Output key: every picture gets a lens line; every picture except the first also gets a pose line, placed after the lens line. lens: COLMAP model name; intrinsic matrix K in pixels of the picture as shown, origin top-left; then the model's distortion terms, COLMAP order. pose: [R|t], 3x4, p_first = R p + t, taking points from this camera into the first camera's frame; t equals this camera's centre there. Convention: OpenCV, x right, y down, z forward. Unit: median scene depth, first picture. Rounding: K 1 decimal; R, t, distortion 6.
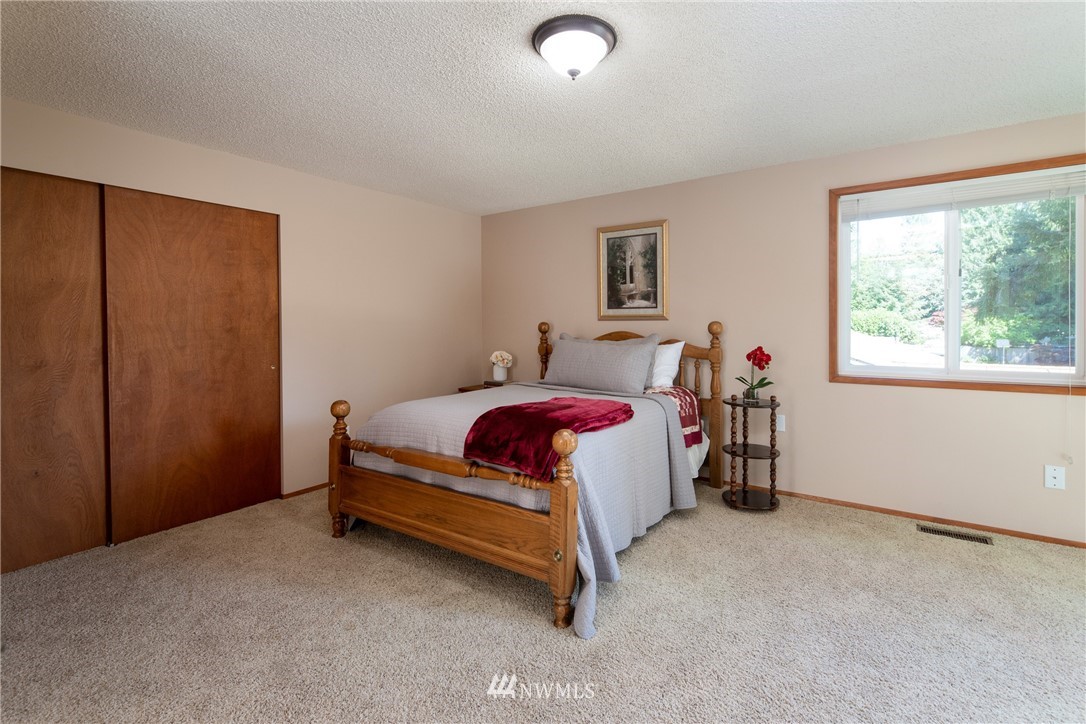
lens RADIAL K [[489.2, 0, 542.7], [0, 489.2, 332.4], [0, 0, 1]] dist [-0.001940, -0.000209]
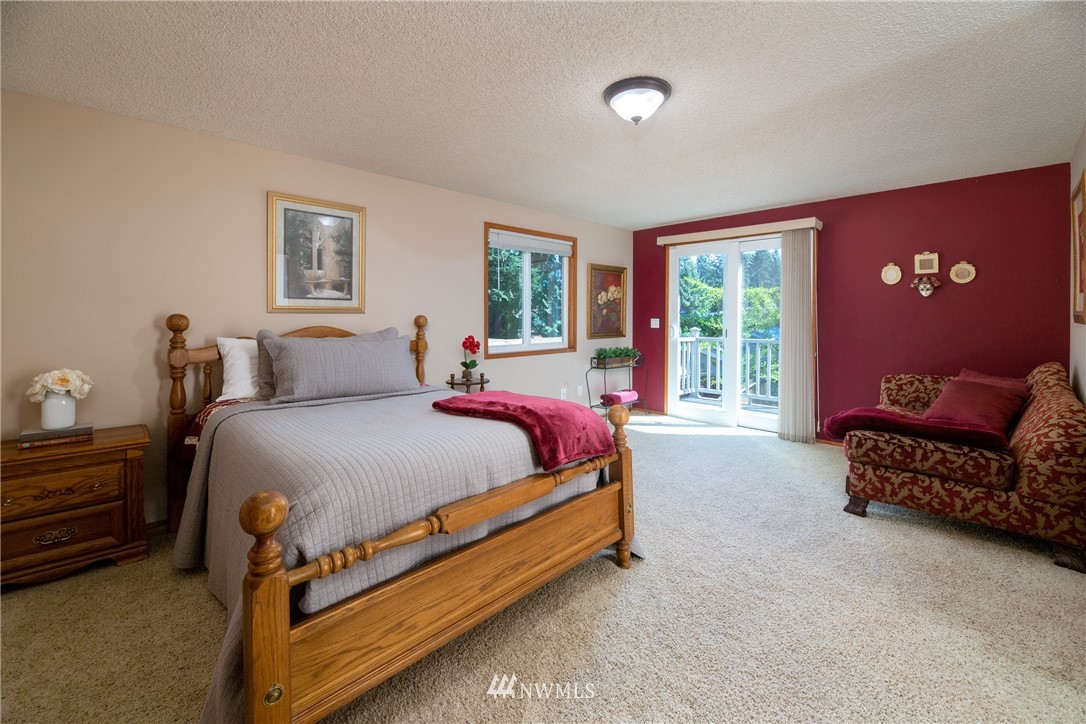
lens RADIAL K [[457.8, 0, 543.8], [0, 457.8, 325.2], [0, 0, 1]] dist [-0.001893, -0.000411]
pose [[0.180665, -0.012817, 0.983461, -0.533575], [0.014775, 0.999838, 0.010316, -0.006039], [-0.983434, 0.012667, 0.180825, 0.476083]]
